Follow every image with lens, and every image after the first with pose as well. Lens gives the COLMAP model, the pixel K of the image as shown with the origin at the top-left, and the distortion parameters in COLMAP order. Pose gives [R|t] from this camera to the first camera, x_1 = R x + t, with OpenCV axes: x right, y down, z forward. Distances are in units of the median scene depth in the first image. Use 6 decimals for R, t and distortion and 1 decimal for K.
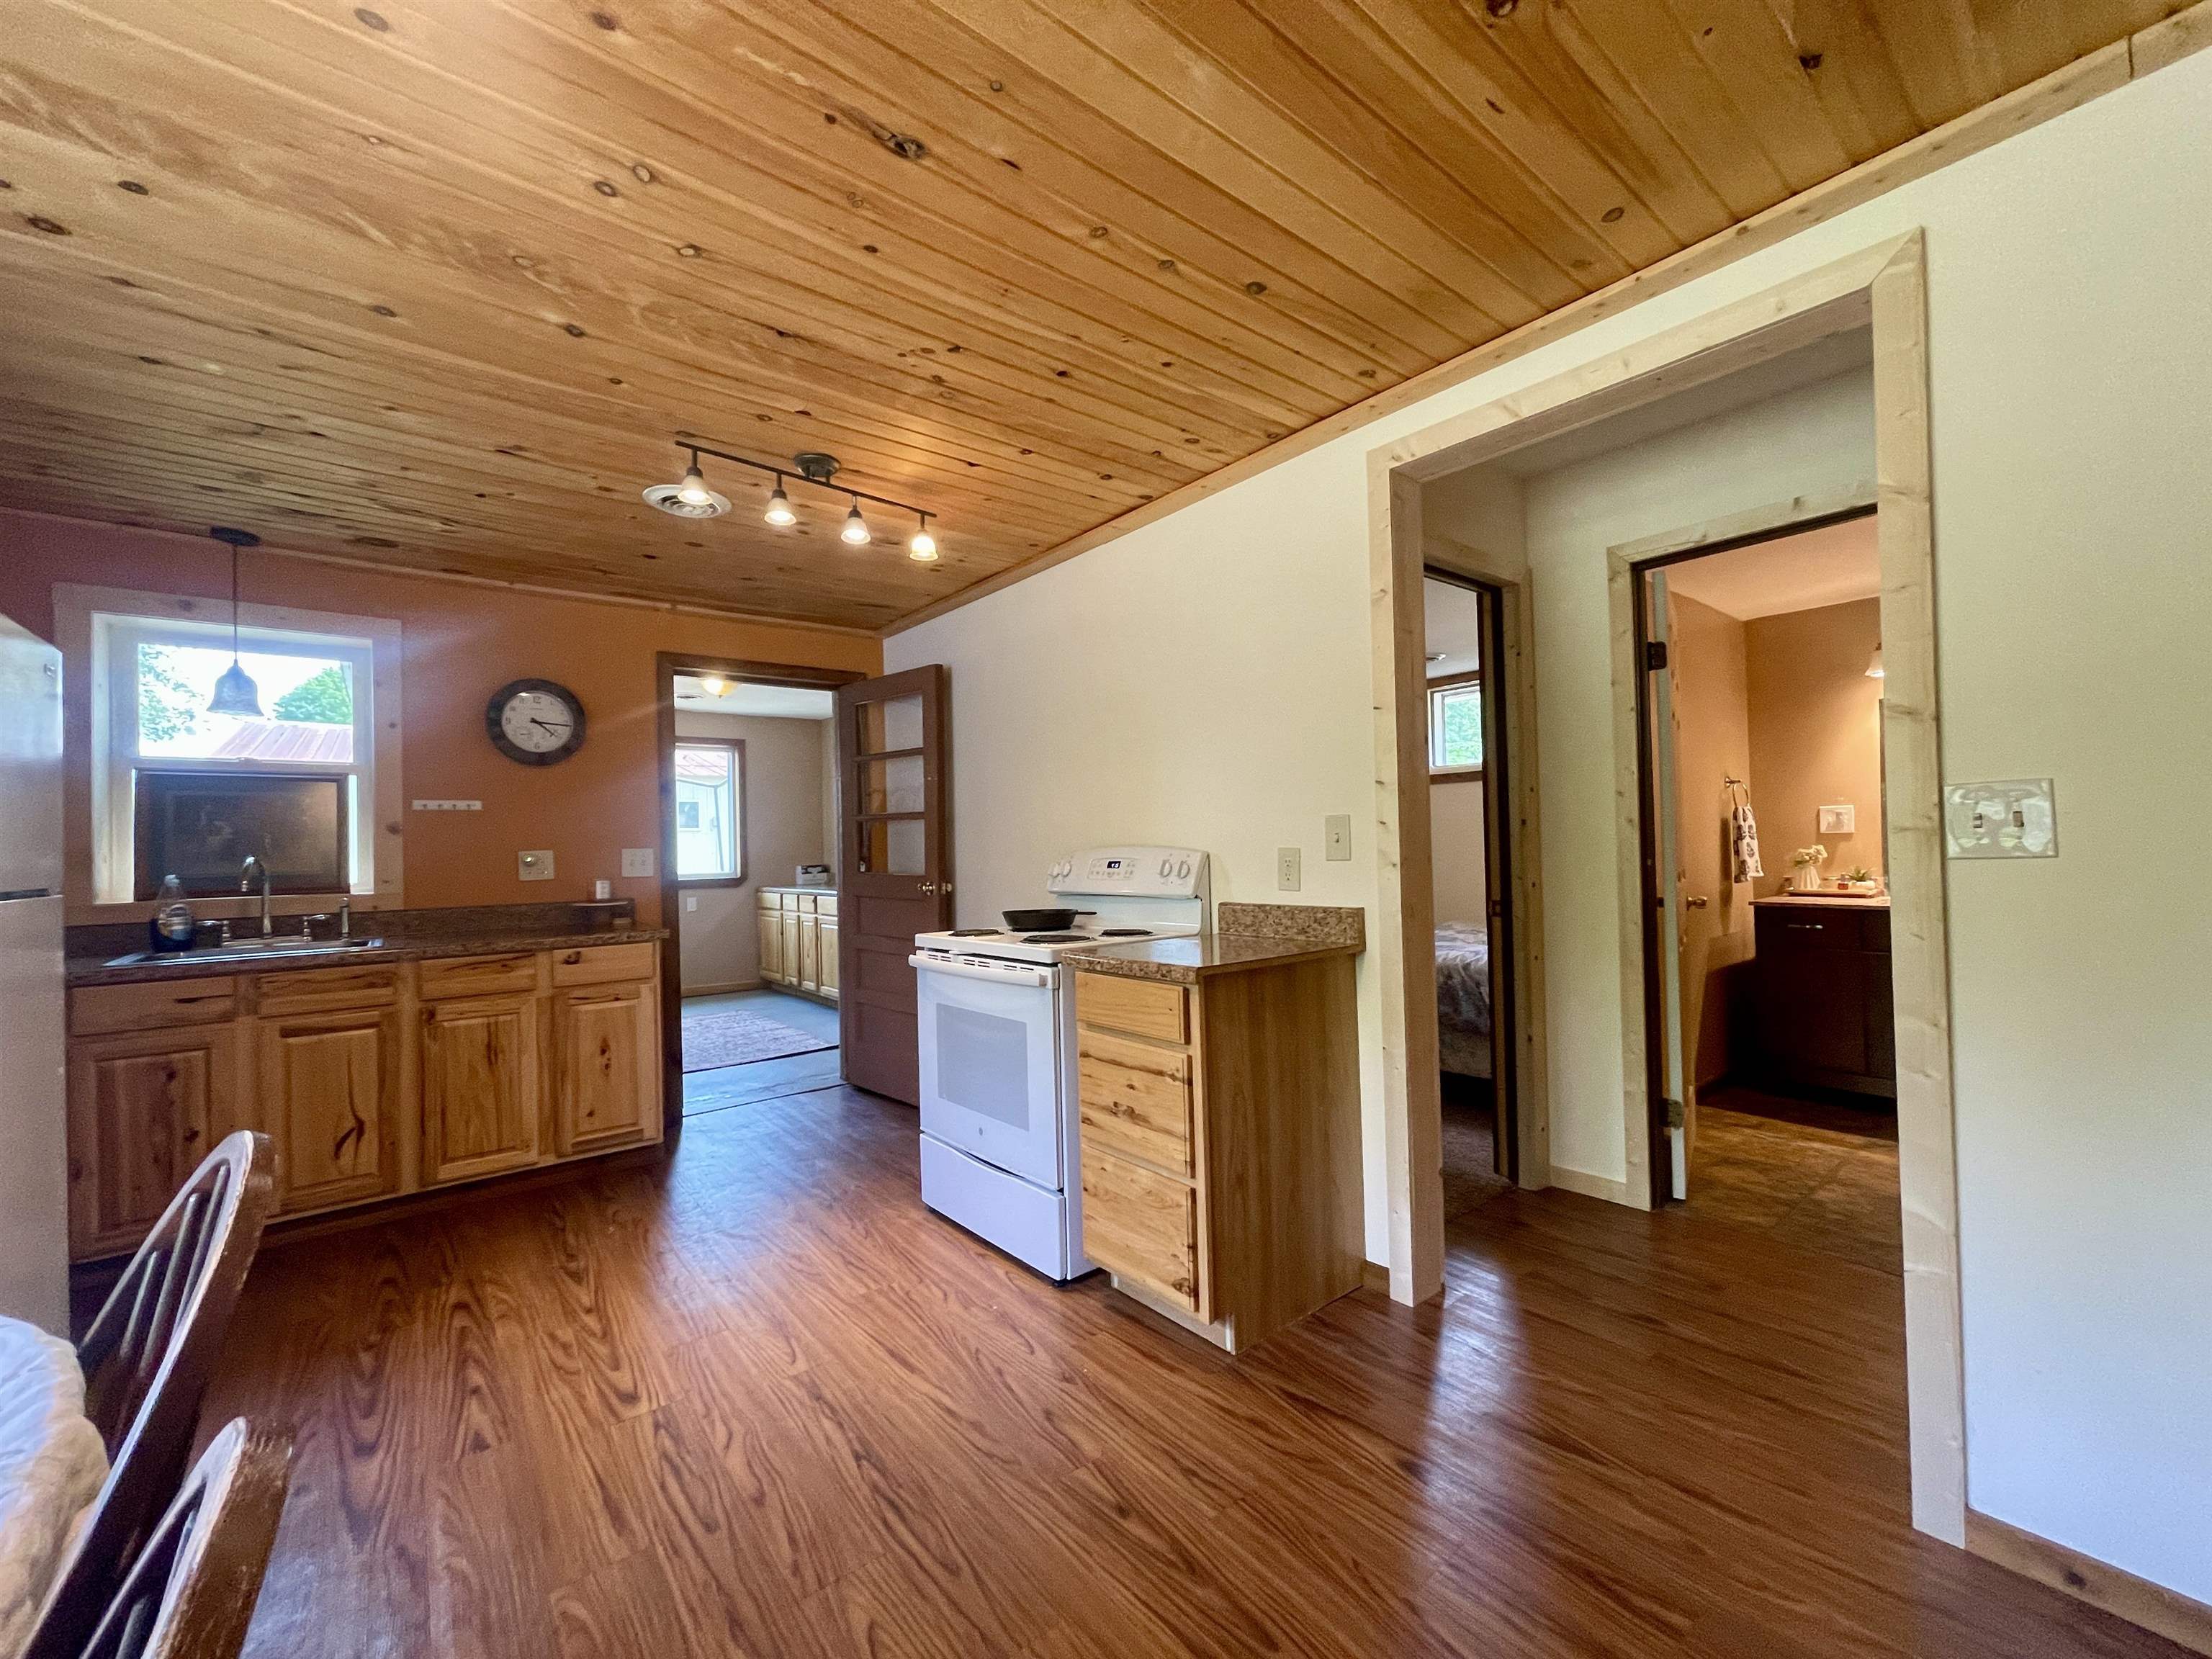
lens RADIAL K [[892.7, 0, 1092.6], [0, 892.7, 836.3], [0, 0, 1]] dist [-0.002370, -0.000145]
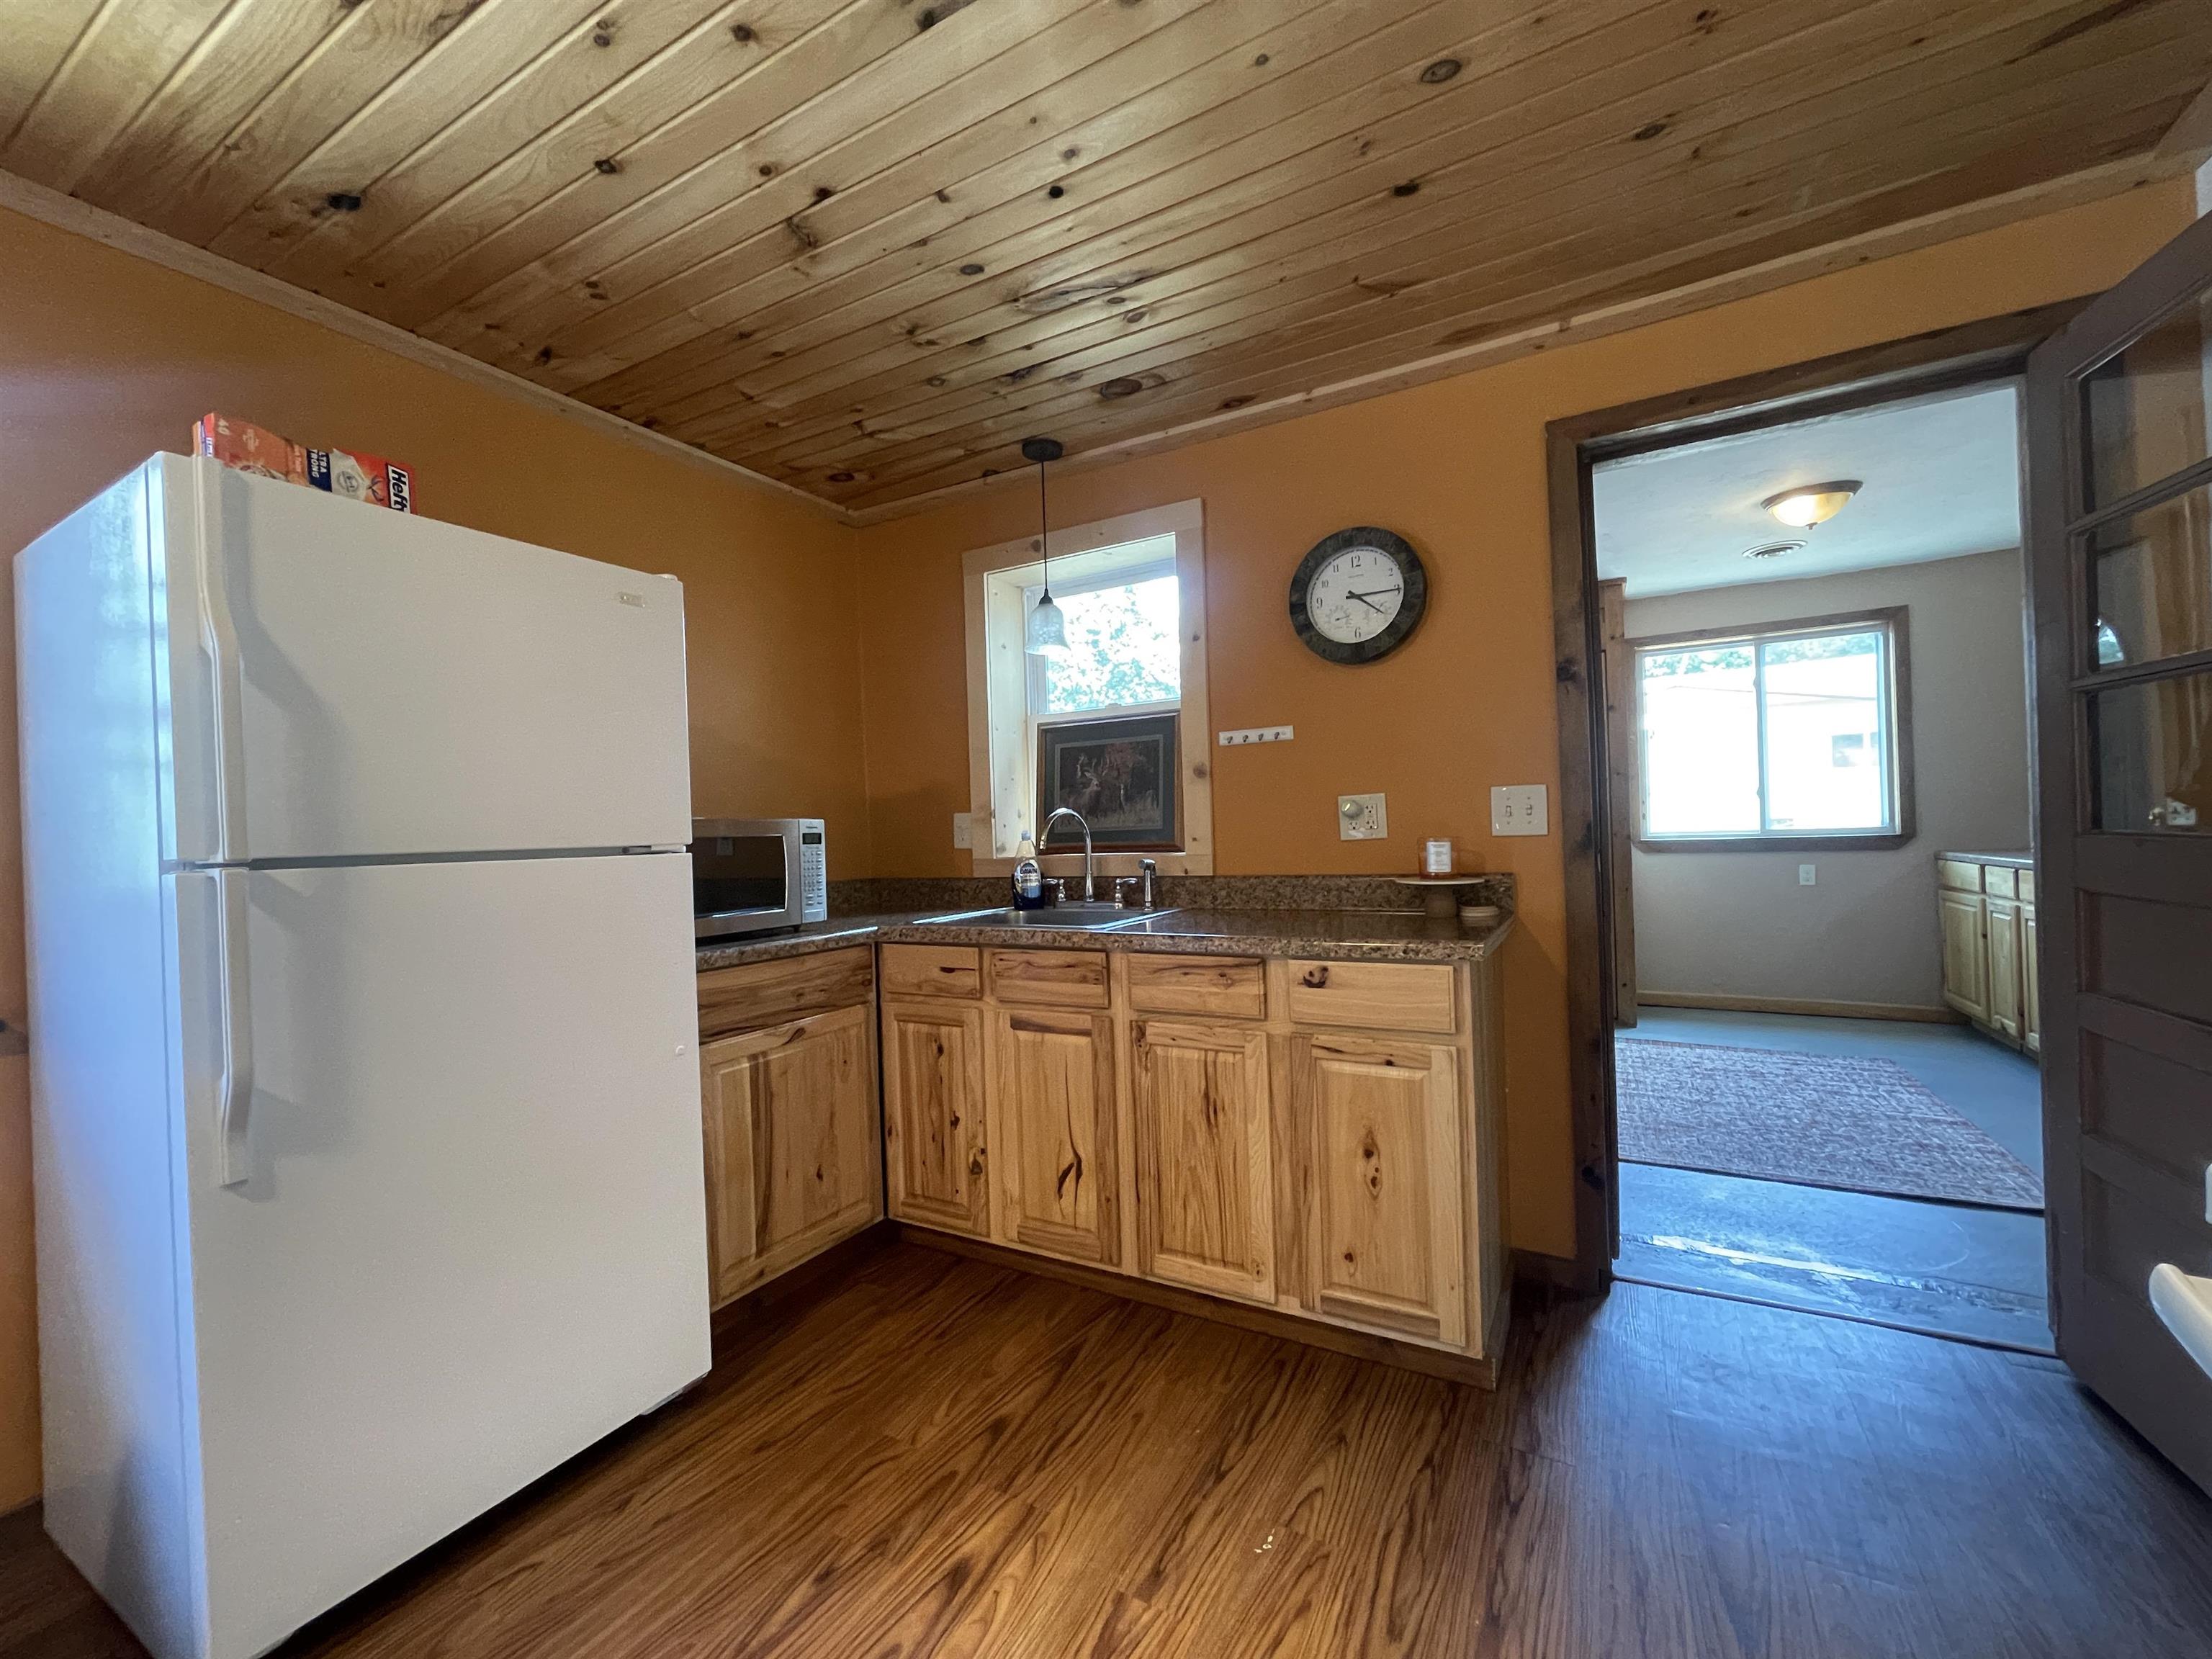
lens RADIAL K [[892.7, 0, 1092.6], [0, 892.7, 836.3], [0, 0, 1]] dist [-0.002370, -0.000145]
pose [[0.381216, 0.011878, -0.924410, -0.111240], [0.036405, 0.998949, 0.027848, 0.025406], [0.923769, -0.044269, 0.380383, 0.677104]]
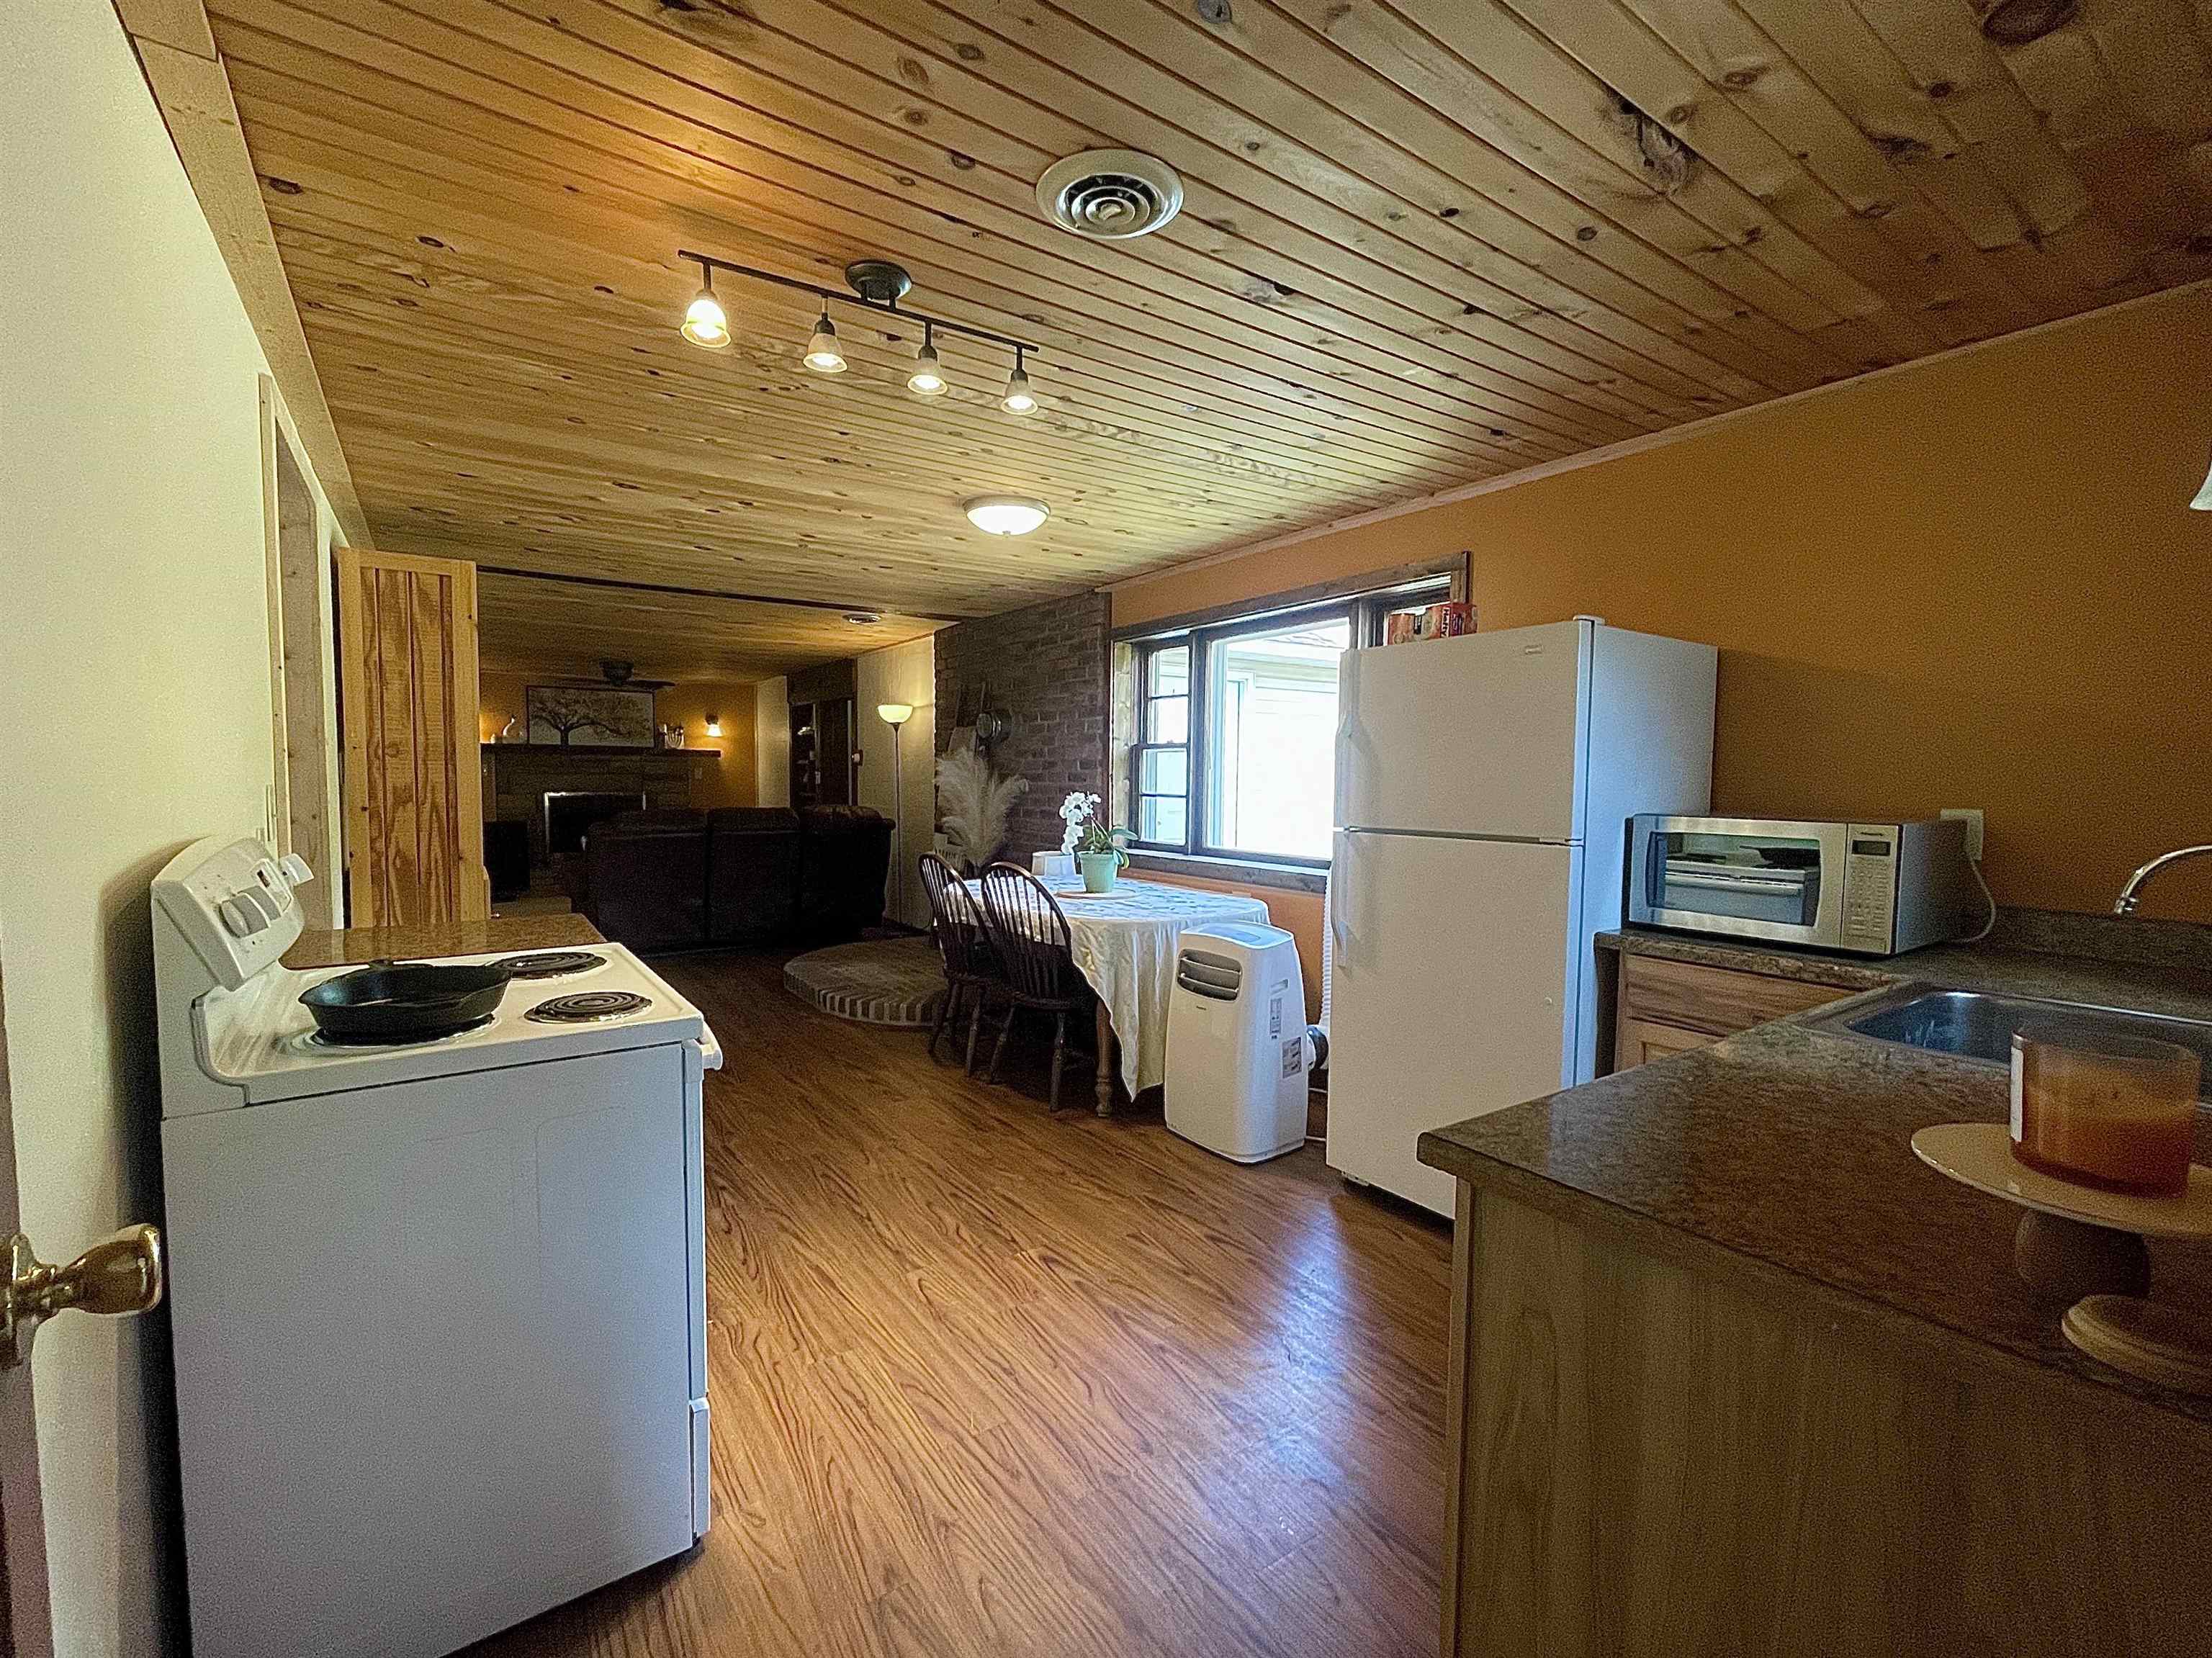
lens RADIAL K [[892.6, 0, 1092.6], [0, 892.6, 835.8], [0, 0, 1]] dist [-0.002370, -0.000145]
pose [[-0.998240, 0.012836, 0.057891, -0.425068], [0.015919, 0.998462, 0.053106, -0.011290], [-0.057120, 0.053935, -0.996909, 1.411800]]
